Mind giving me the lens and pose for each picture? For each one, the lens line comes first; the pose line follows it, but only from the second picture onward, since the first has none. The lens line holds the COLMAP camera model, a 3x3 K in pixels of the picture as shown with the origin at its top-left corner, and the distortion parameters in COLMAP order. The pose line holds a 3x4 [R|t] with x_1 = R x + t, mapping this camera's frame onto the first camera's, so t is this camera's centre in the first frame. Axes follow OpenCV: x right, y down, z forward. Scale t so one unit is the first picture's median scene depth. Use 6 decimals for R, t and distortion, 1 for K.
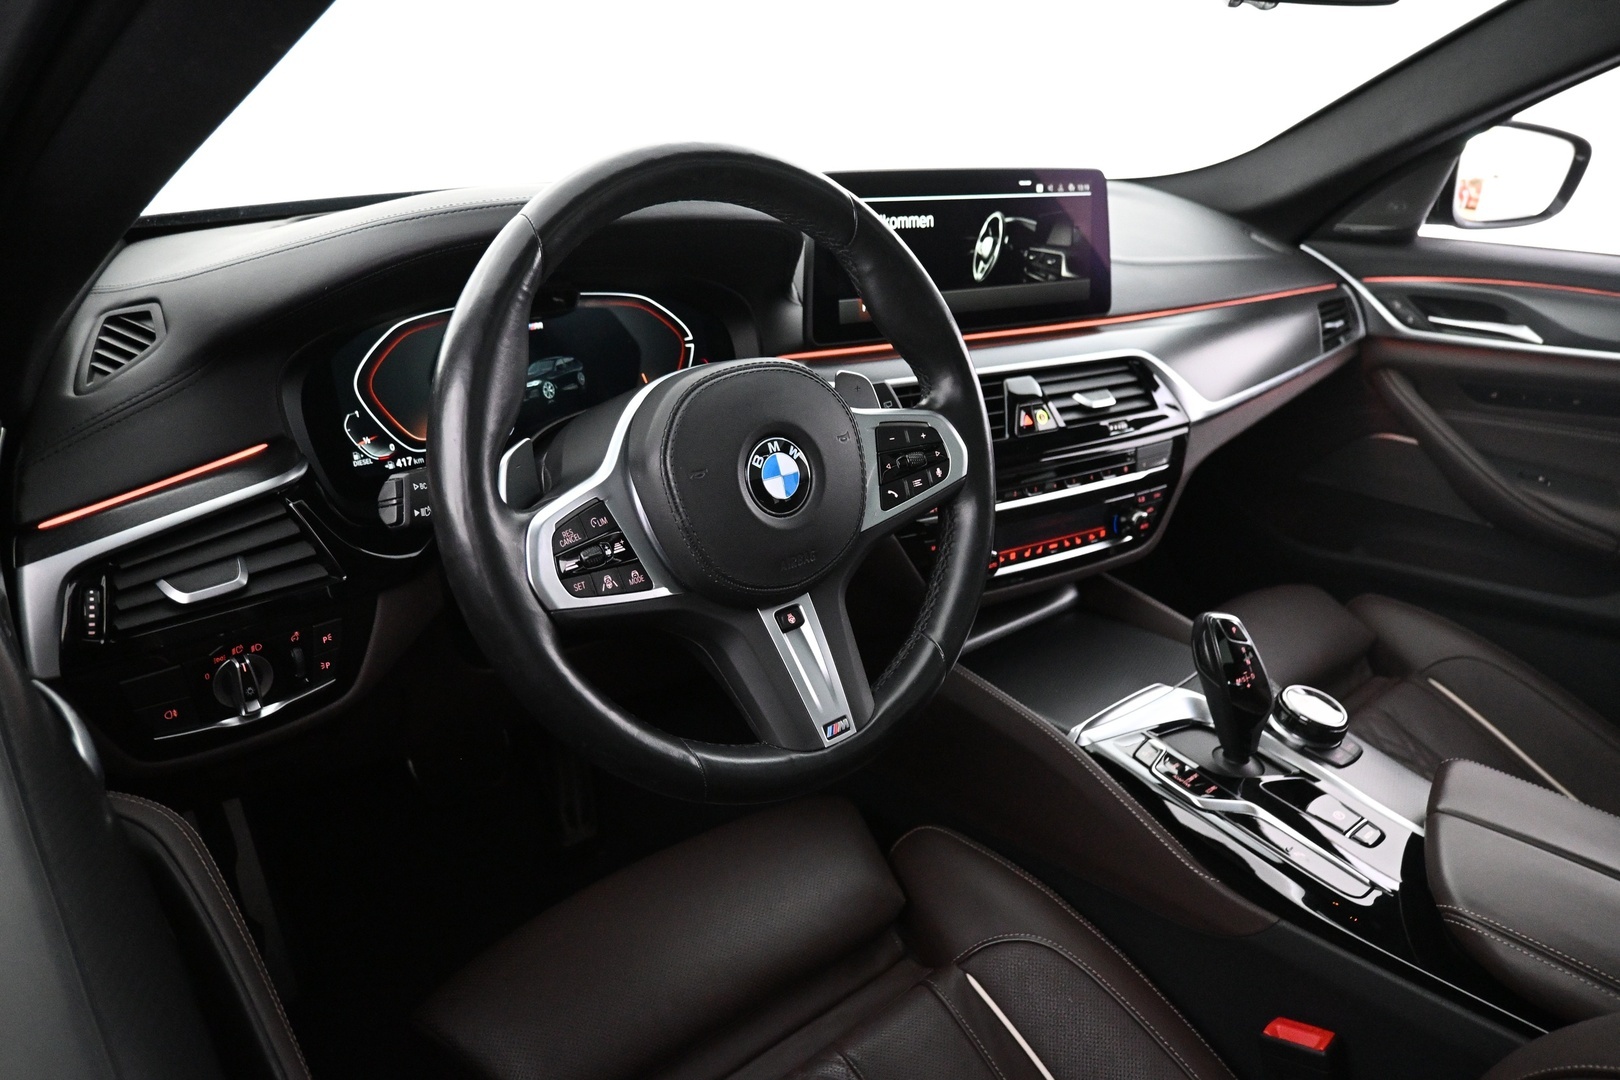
lens RADIAL K [[1066.6, 0, 816.1], [0, 1066.6, 541.8], [0, 0, 1]] dist [-0.004253, 0.004683]
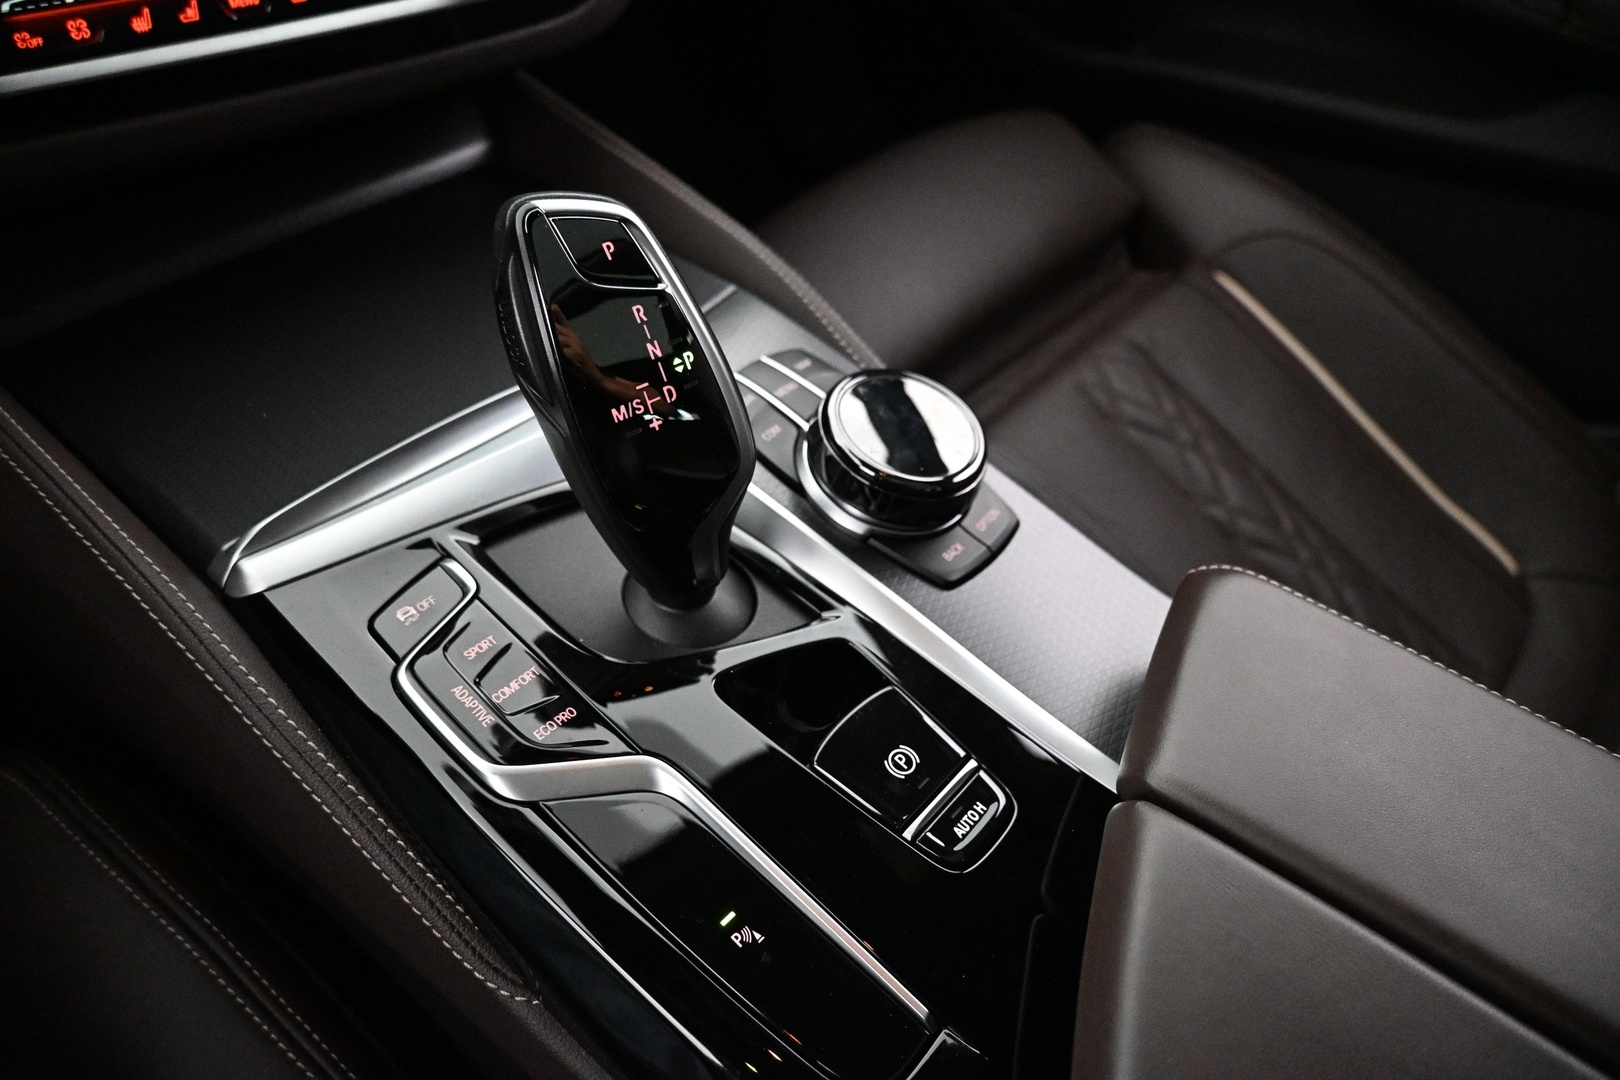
lens RADIAL K [[1066.6, 0, 799.4], [0, 1066.6, 539.3], [0, 0, 1]] dist [-0.004253, 0.004683]
pose [[0.988891, -0.079108, 0.125844, 0.374691], [0.023450, 0.919044, 0.393457, 0.036472], [-0.146782, -0.386135, 0.910689, 0.630961]]
